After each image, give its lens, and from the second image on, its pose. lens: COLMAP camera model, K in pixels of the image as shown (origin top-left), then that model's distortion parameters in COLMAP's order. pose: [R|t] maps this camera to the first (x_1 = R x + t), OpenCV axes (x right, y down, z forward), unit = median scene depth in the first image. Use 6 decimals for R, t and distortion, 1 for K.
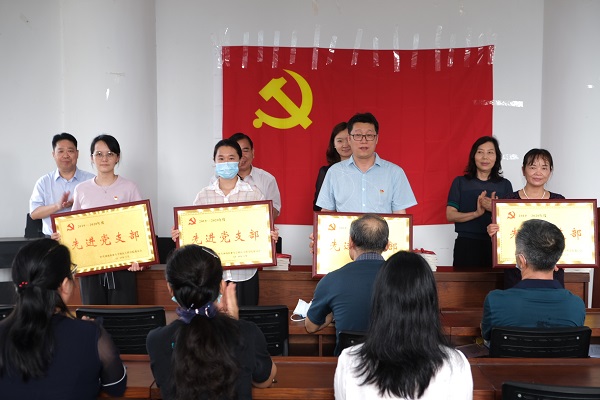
lens RADIAL K [[905.8, 0, 300.0], [0, 905.8, 200.0], [0, 0, 1]] dist [0.037296, 0.086054]
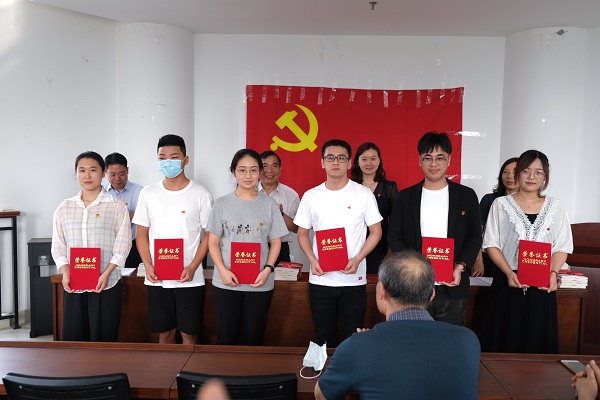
lens RADIAL K [[502.4, 0, 300.0], [0, 502.4, 200.0], [0, 0, 1]] dist [0.008439, 0.010420]
pose [[0.999863, 0.015305, -0.006253, -0.005247], [-0.015287, 0.999879, 0.002938, -0.013728], [0.006297, -0.002842, 0.999976, 0.305563]]
